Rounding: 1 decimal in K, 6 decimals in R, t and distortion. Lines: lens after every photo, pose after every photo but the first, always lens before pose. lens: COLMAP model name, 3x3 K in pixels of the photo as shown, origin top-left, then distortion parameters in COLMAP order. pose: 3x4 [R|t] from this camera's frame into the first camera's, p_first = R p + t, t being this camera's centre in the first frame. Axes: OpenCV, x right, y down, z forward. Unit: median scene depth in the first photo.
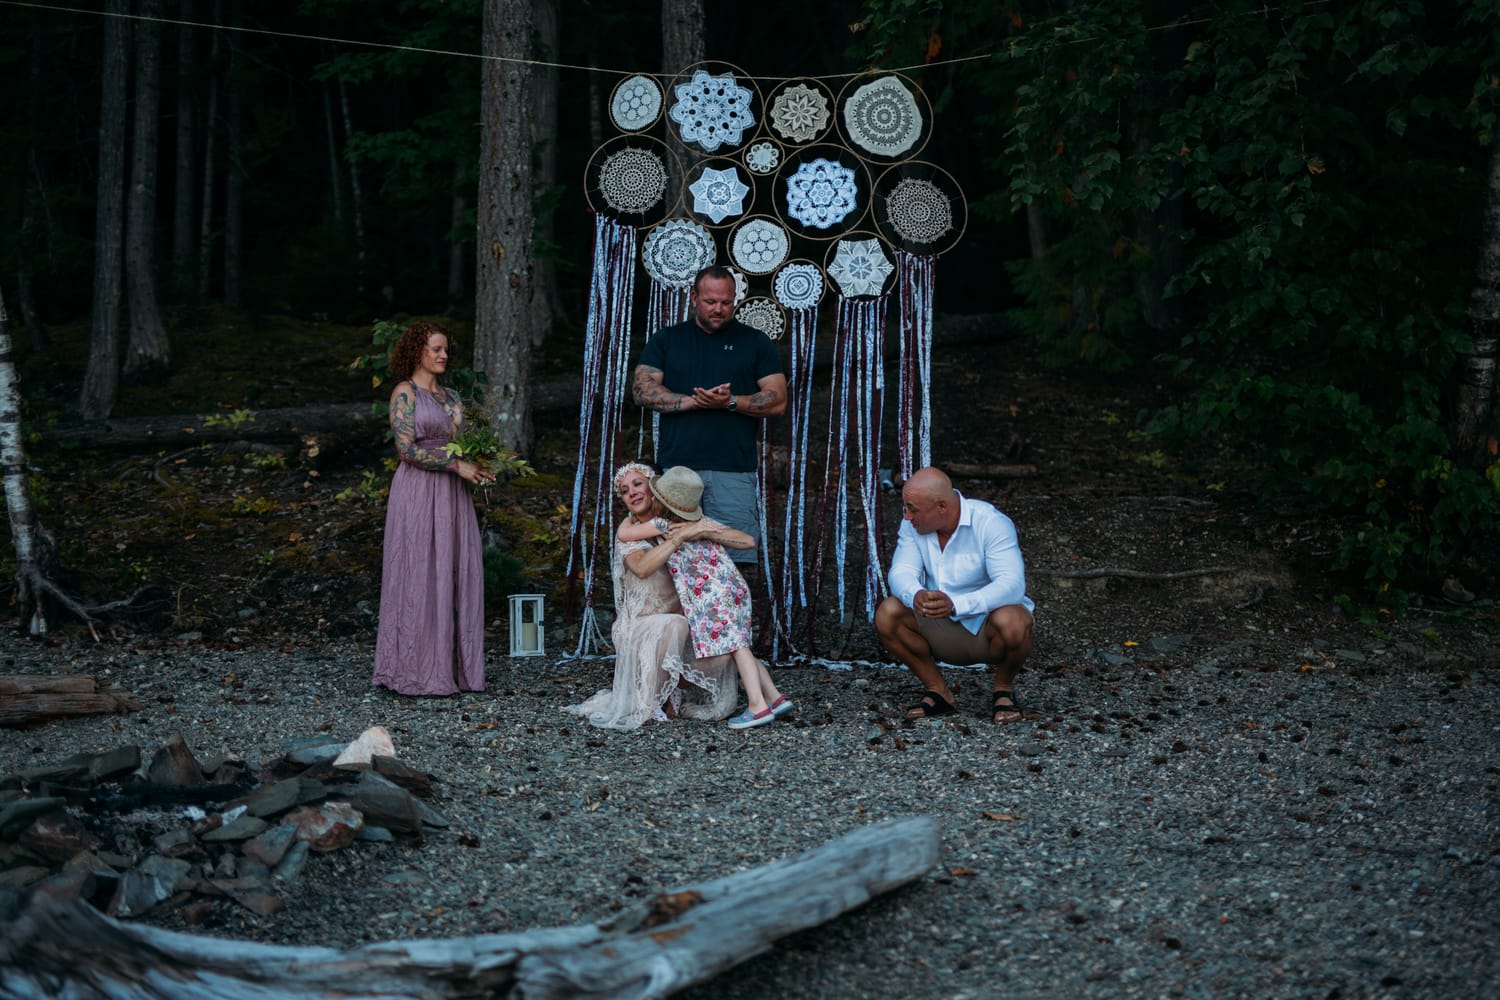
lens RADIAL K [[2007.4, 0, 770.3], [0, 2007.4, 521.3], [0, 0, 1]] dist [0.005994, 0.000000]
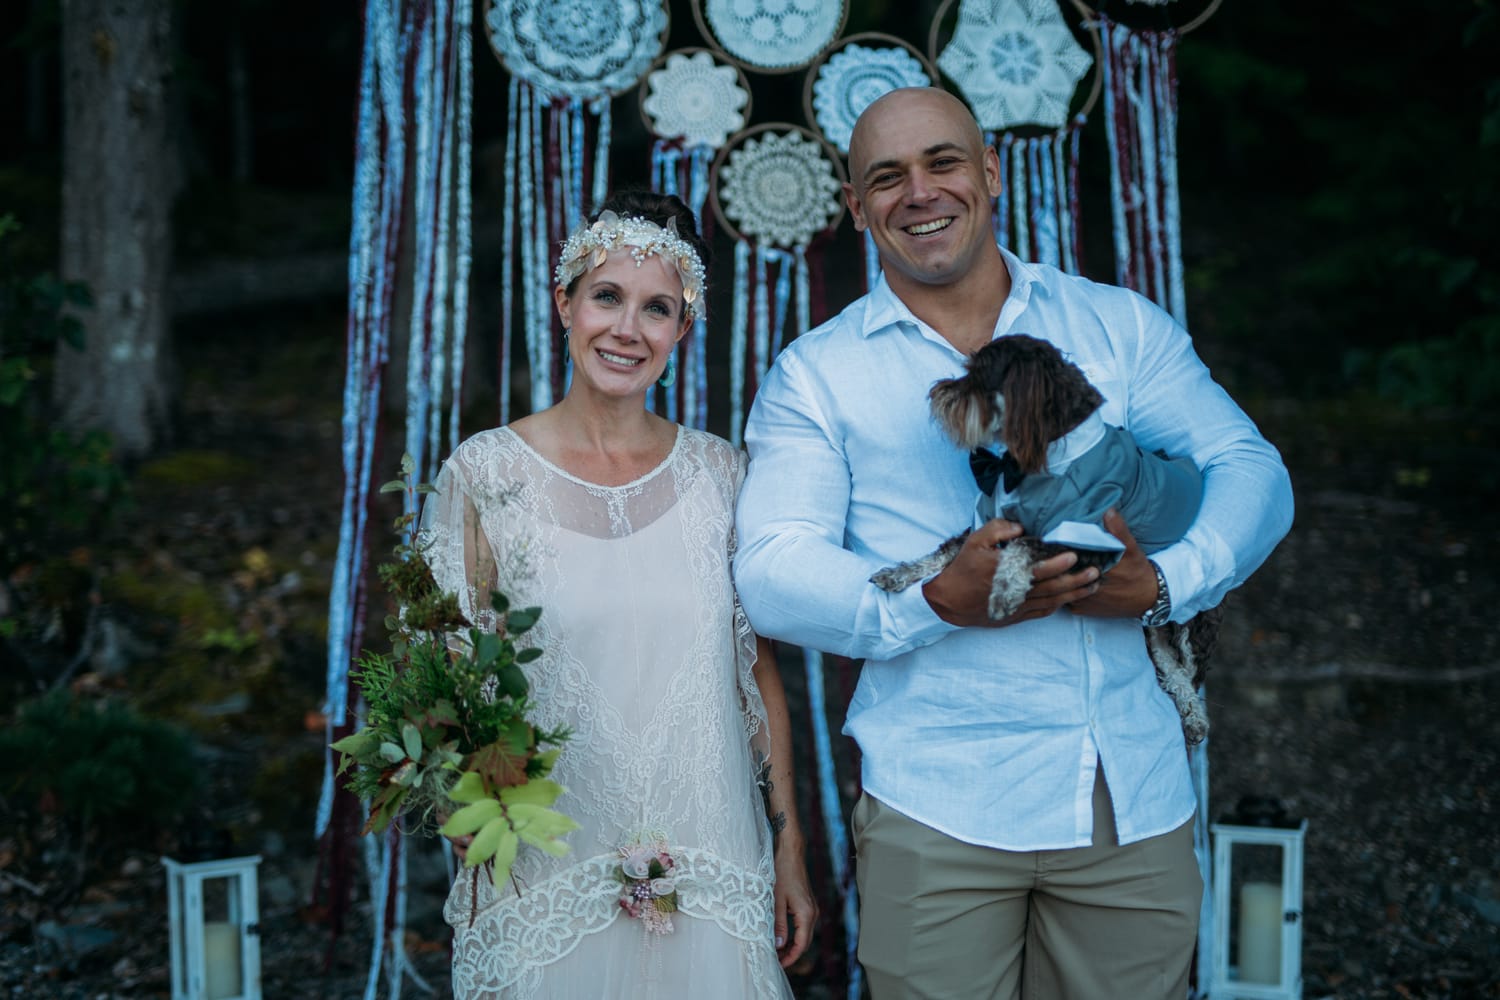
lens RADIAL K [[2007.4, 0, 752.7], [0, 2007.4, 512.7], [0, 0, 1]] dist [0.005994, 0.000000]
pose [[0.984211, -0.021604, 0.175674, -0.083267], [0.010105, 0.997762, 0.066092, -0.059065], [-0.176709, -0.063273, 0.982227, 0.584163]]
